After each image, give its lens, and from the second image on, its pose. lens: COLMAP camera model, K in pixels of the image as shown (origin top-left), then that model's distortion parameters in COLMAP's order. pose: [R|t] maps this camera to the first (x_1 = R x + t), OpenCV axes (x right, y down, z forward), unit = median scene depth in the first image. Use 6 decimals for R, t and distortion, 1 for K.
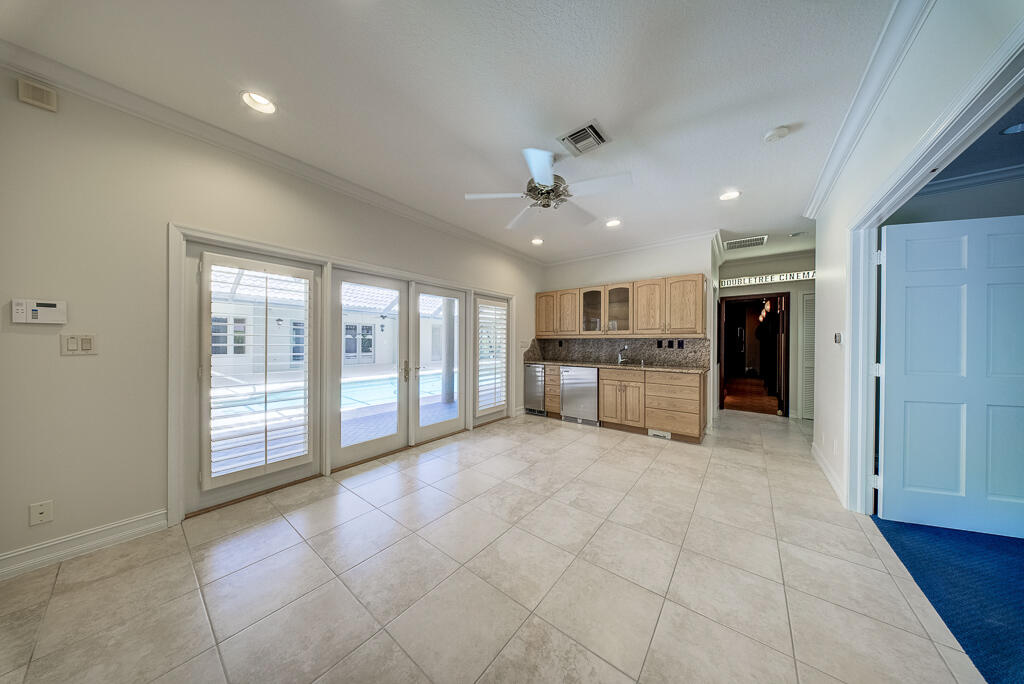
lens RADIAL K [[299.7, 0, 512.0], [0, 299.7, 342.0], [0, 0, 1]] dist [0.001088, -0.000040]
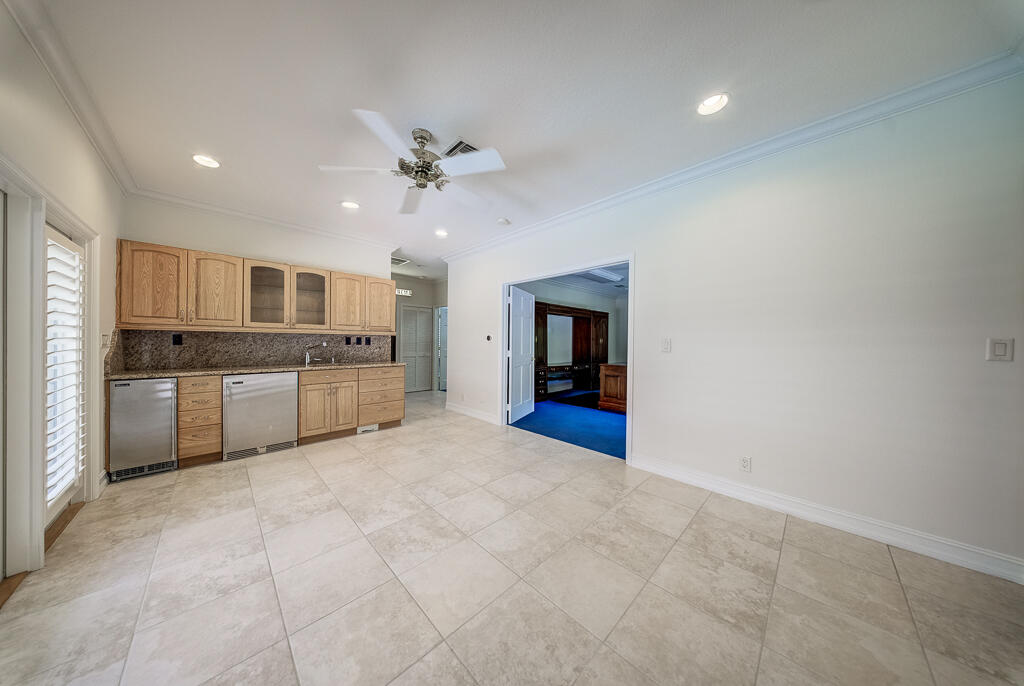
lens RADIAL K [[299.7, 0, 512.0], [0, 299.7, 343.0], [0, 0, 1]] dist [0.001088, -0.000040]
pose [[0.127157, -0.007165, 0.991857, -0.427616], [-0.009543, 0.999919, 0.008447, 0.000958], [-0.991837, -0.010540, 0.127078, 0.360059]]
